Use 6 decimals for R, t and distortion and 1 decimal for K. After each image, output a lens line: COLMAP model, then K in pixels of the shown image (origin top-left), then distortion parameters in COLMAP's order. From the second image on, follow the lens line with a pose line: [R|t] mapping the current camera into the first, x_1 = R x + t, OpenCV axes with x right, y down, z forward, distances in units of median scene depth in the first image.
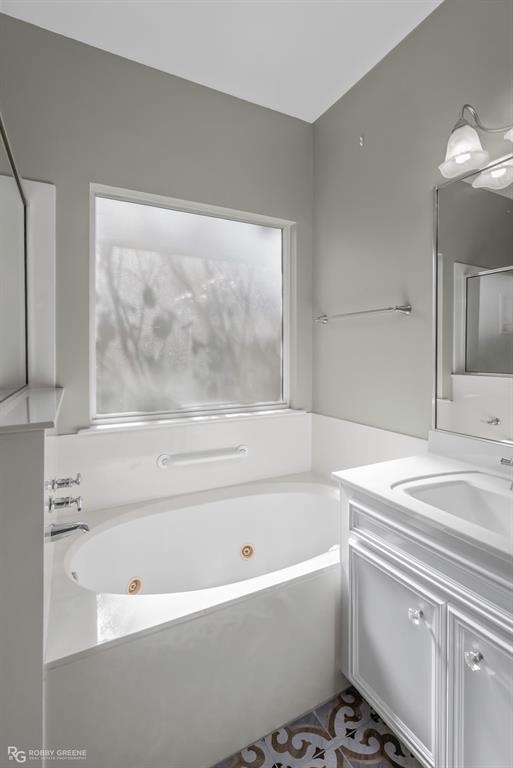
lens RADIAL K [[359.0, 0, 254.8], [0, 359.0, 355.4], [0, 0, 1]] dist [-0.005466, 0.000888]
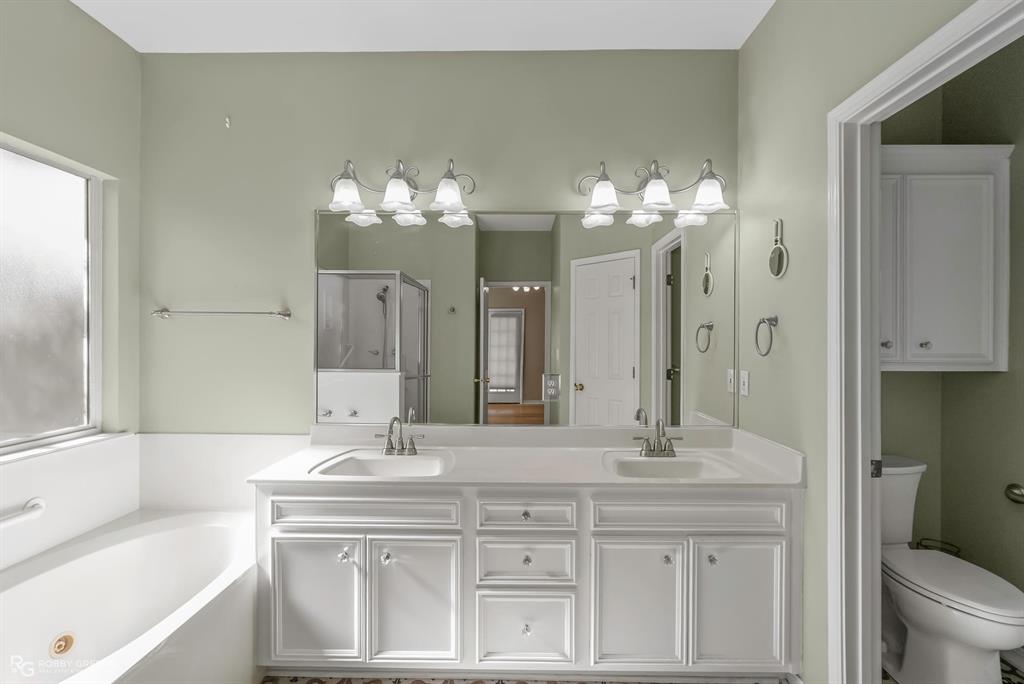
lens RADIAL K [[470.7, 0, 514.2], [0, 470.7, 335.9], [0, 0, 1]] dist [-0.004674, 0.000914]
pose [[0.472204, 0.009799, 0.881435, -0.340451], [-0.000979, 0.999943, -0.010592, -0.037644], [-0.881489, 0.004139, 0.472186, -0.171439]]
